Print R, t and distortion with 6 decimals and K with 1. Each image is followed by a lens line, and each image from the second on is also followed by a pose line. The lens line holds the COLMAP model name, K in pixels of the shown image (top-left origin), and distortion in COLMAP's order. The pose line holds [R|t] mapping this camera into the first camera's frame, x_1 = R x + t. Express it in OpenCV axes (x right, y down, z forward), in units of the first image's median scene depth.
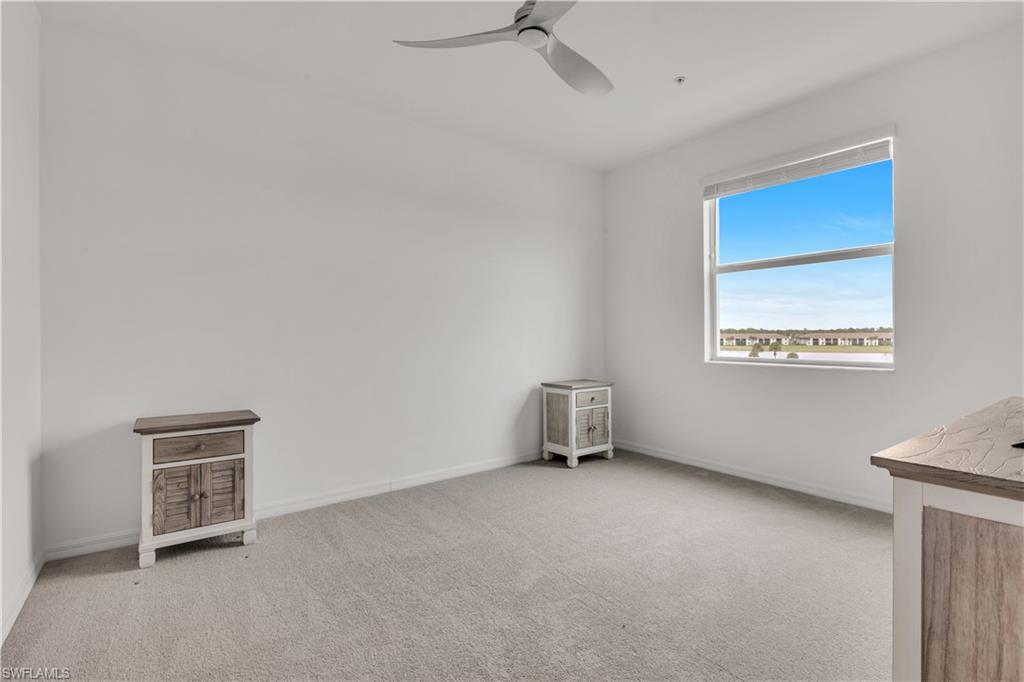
lens RADIAL K [[467.4, 0, 512.0], [0, 467.4, 341.0], [0, 0, 1]] dist [-0.001904, -0.000373]
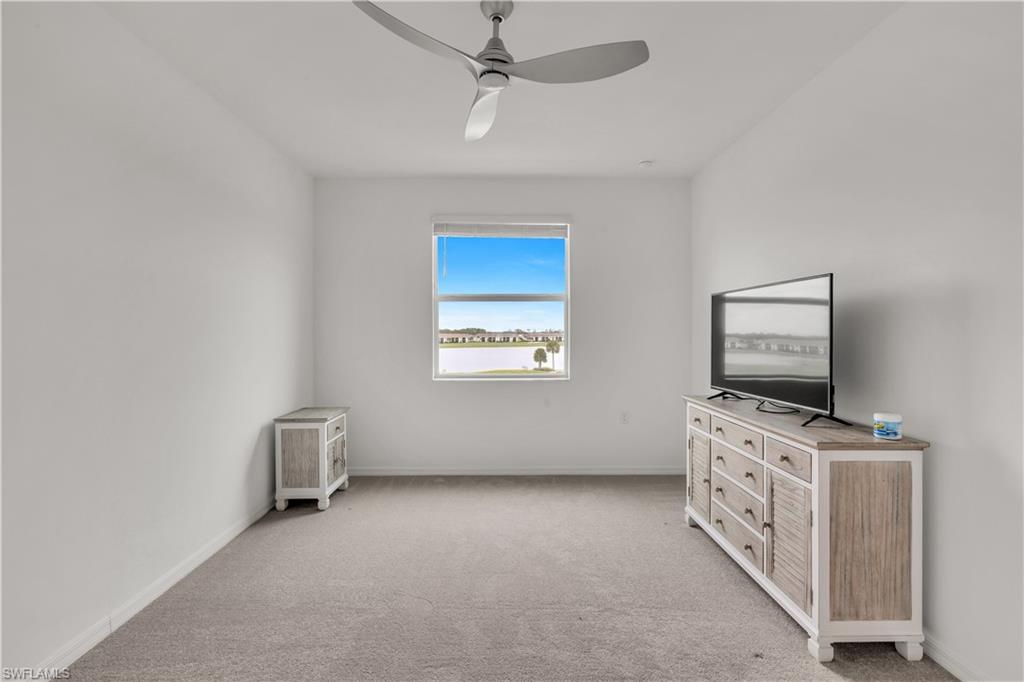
lens RADIAL K [[465.2, 0, 507.2], [0, 465.2, 339.9], [0, 0, 1]] dist [-0.000429, 0.000138]
pose [[0.603284, -0.005140, 0.797510, -0.363297], [0.010562, 0.999943, -0.001545, -0.046413], [-0.797456, 0.009355, 0.603304, 0.186221]]
